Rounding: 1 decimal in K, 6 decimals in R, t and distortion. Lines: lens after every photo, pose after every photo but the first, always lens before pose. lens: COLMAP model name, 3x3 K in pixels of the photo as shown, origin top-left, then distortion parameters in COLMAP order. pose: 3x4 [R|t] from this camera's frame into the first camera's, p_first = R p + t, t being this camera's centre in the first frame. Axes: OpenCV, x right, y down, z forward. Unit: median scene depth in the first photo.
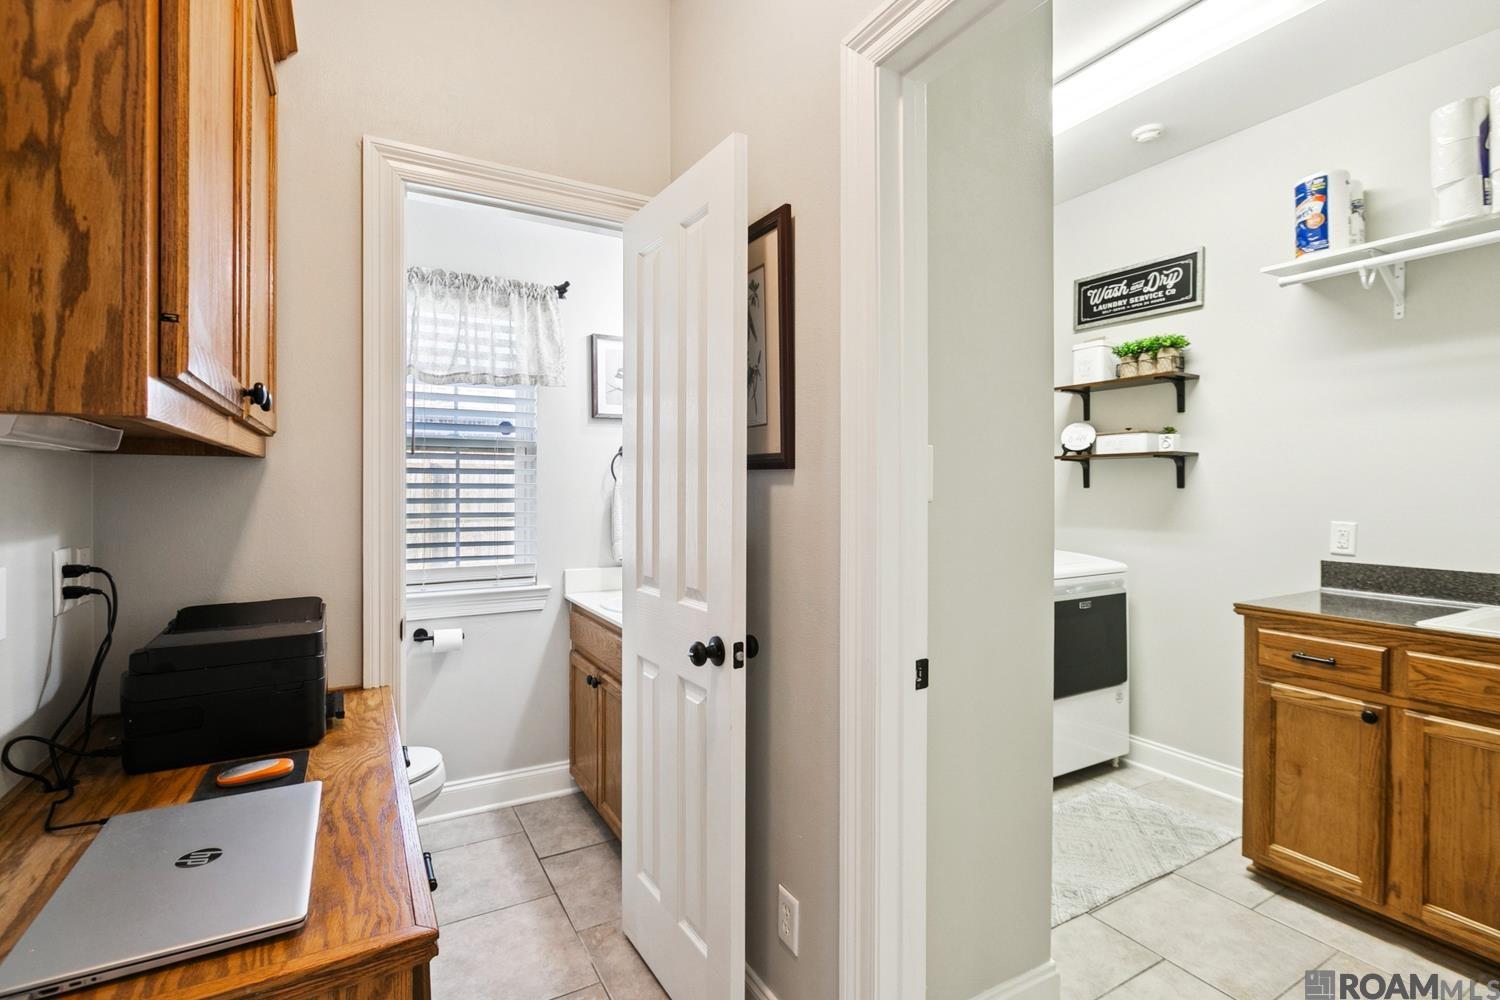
lens RADIAL K [[696.8, 0, 744.8], [0, 696.8, 489.8], [0, 0, 1]] dist [0.000201, -0.004200]
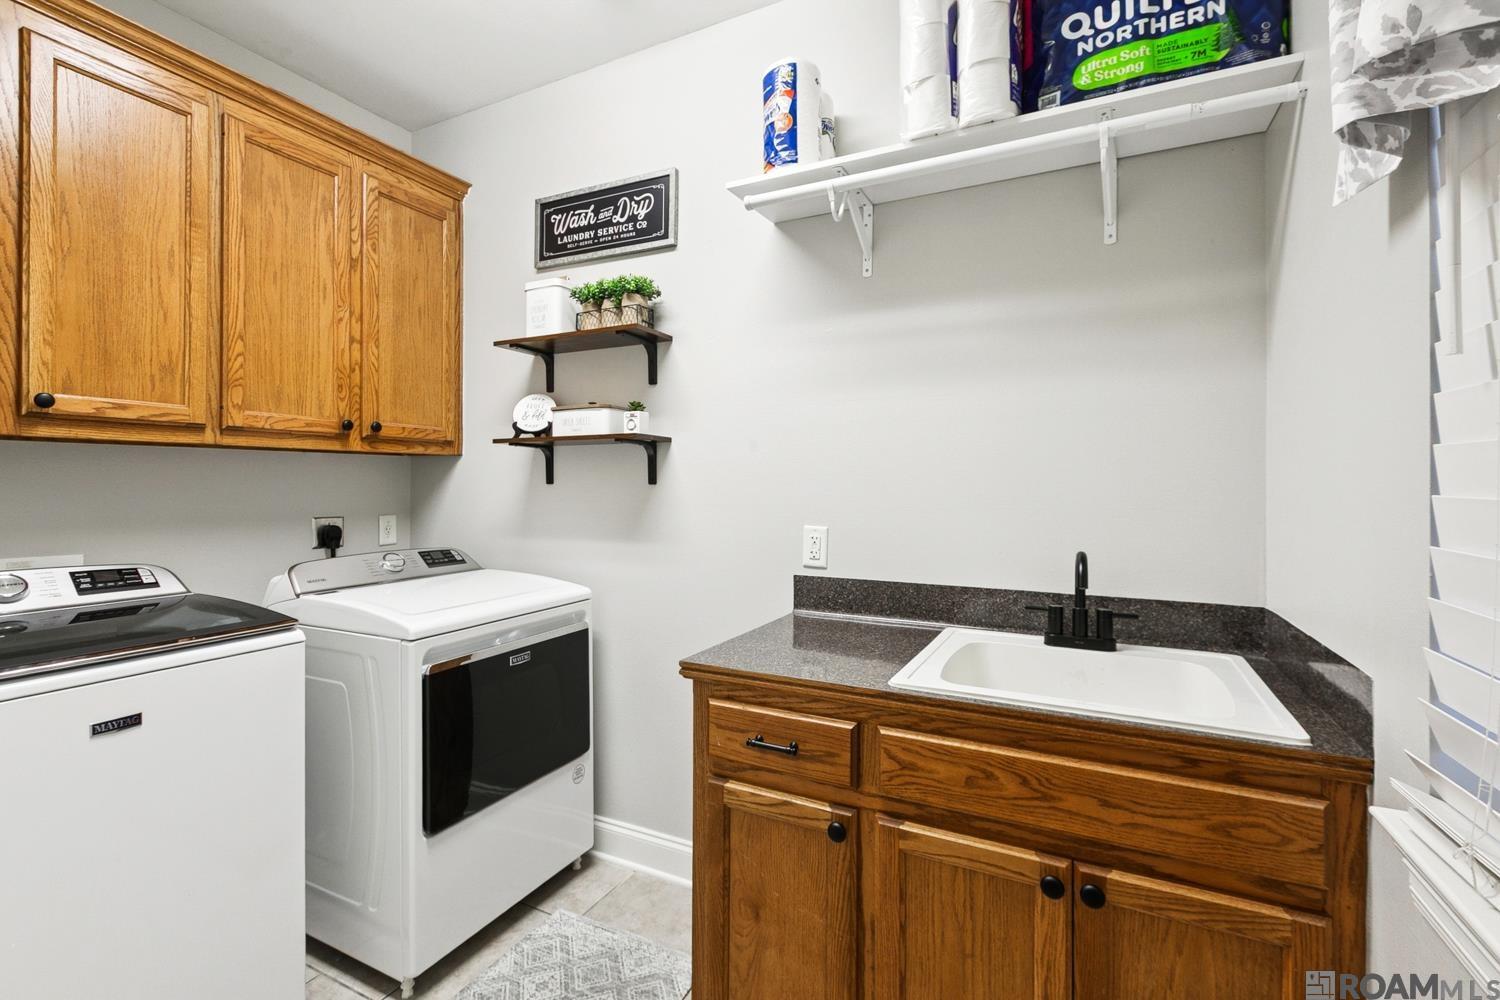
lens RADIAL K [[676.9, 0, 750.2], [0, 676.9, 490.1], [0, 0, 1]] dist [0.000282, -0.000447]
pose [[0.830946, -0.006547, 0.556314, 0.382699], [0.002817, 0.999967, 0.007560, -0.001583], [-0.556346, -0.004715, 0.830937, 0.412914]]
